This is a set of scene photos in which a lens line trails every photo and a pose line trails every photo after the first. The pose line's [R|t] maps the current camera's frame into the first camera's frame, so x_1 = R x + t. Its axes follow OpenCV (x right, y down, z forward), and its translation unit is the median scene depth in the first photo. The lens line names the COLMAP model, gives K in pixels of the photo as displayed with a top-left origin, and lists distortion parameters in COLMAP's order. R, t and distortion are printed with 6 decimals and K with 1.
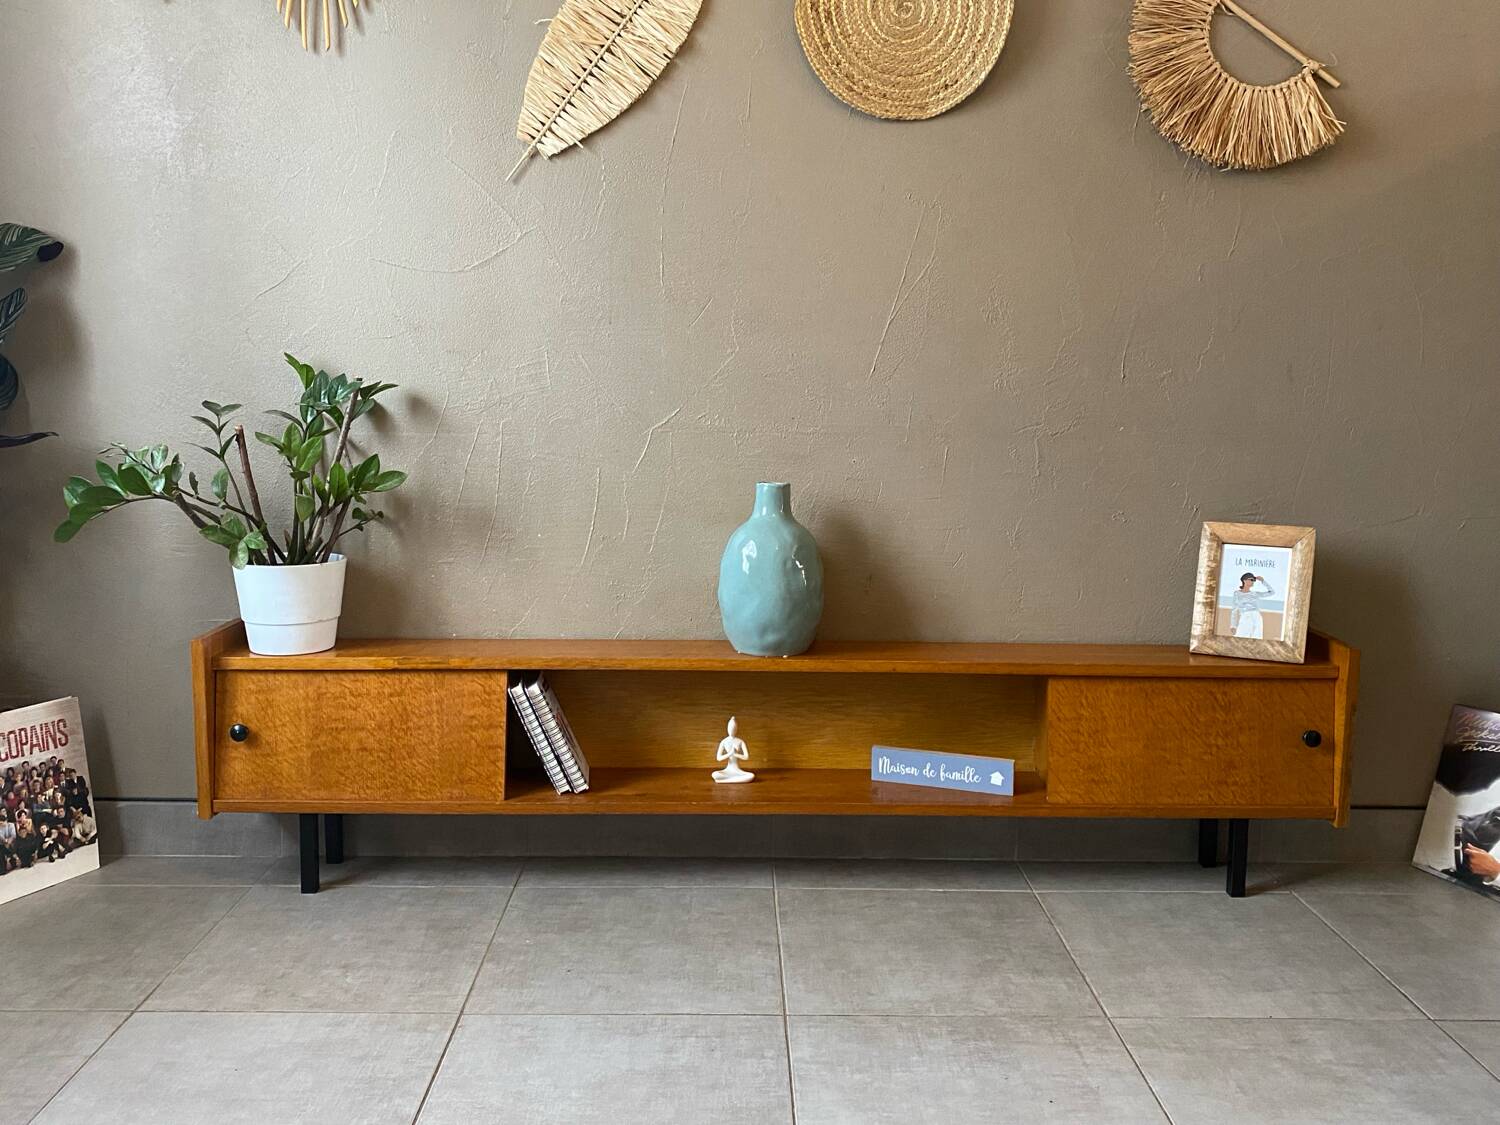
lens RADIAL K [[1289.9, 0, 743.7], [0, 1289.9, 549.7], [0, 0, 1]] dist [0.033537, -0.022907]
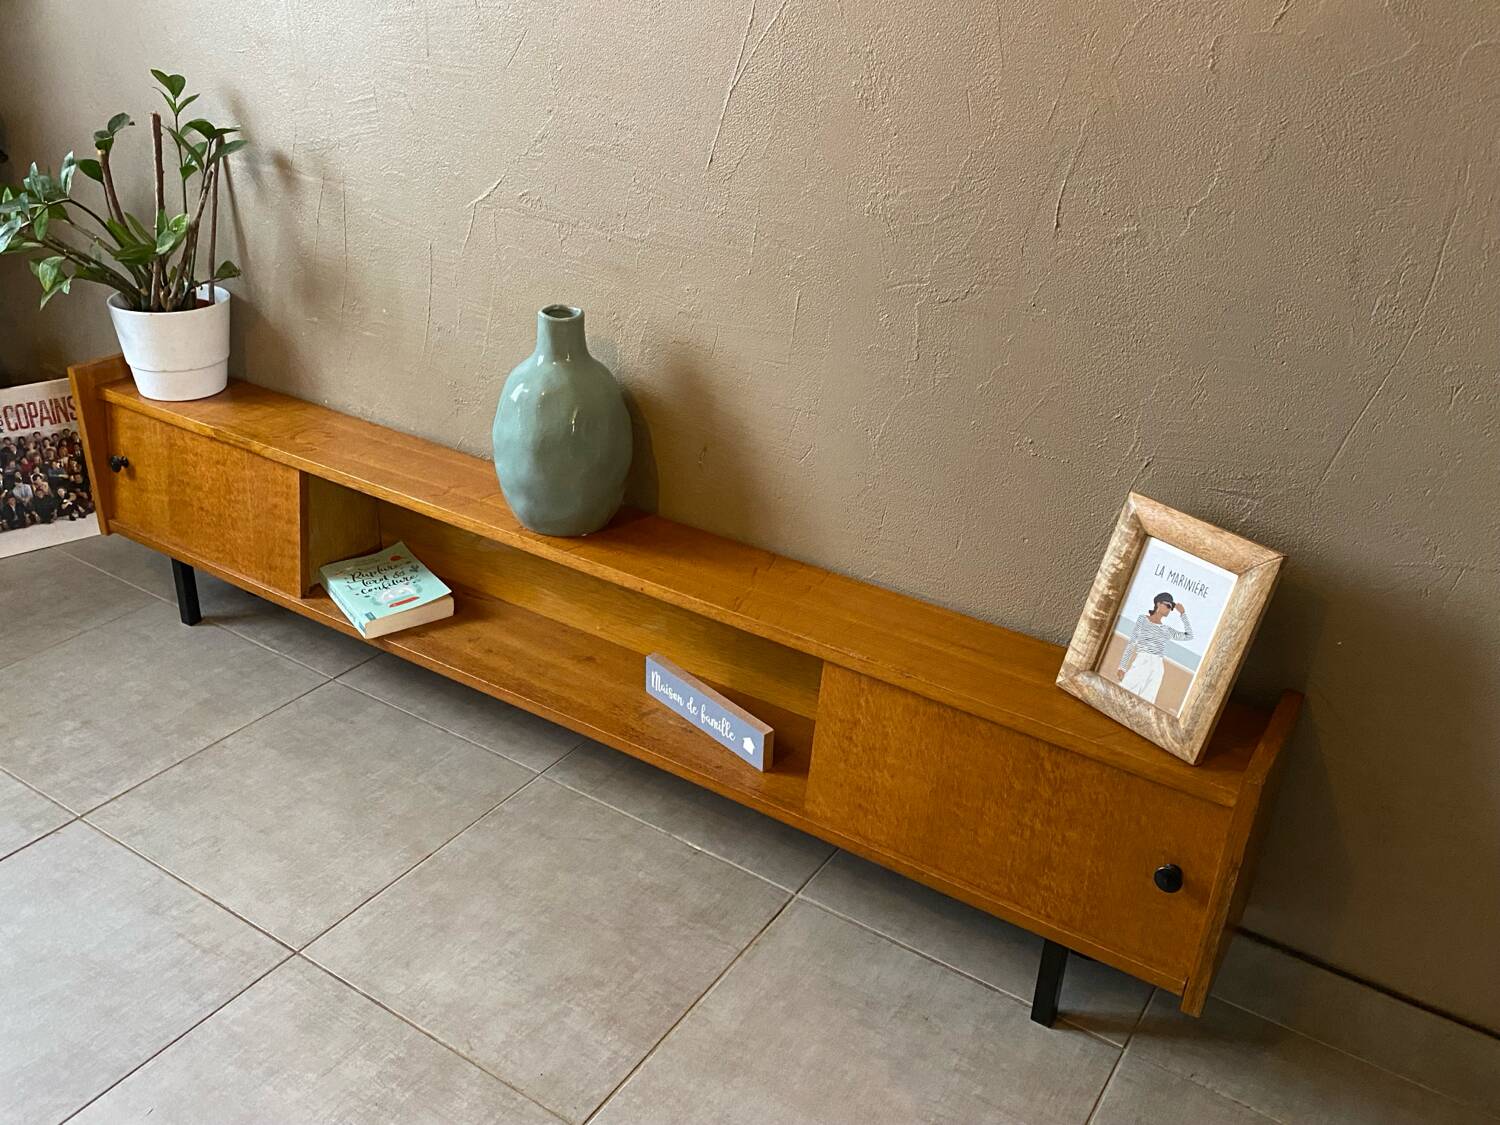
lens RADIAL K [[1289.9, 0, 739.1], [0, 1289.9, 562.2], [0, 0, 1]] dist [0.033537, -0.022907]
pose [[0.830093, 0.273633, -0.485871, 0.527714], [-0.101875, 0.931076, 0.350313, -0.191737], [0.548240, -0.241294, 0.800756, 0.423894]]
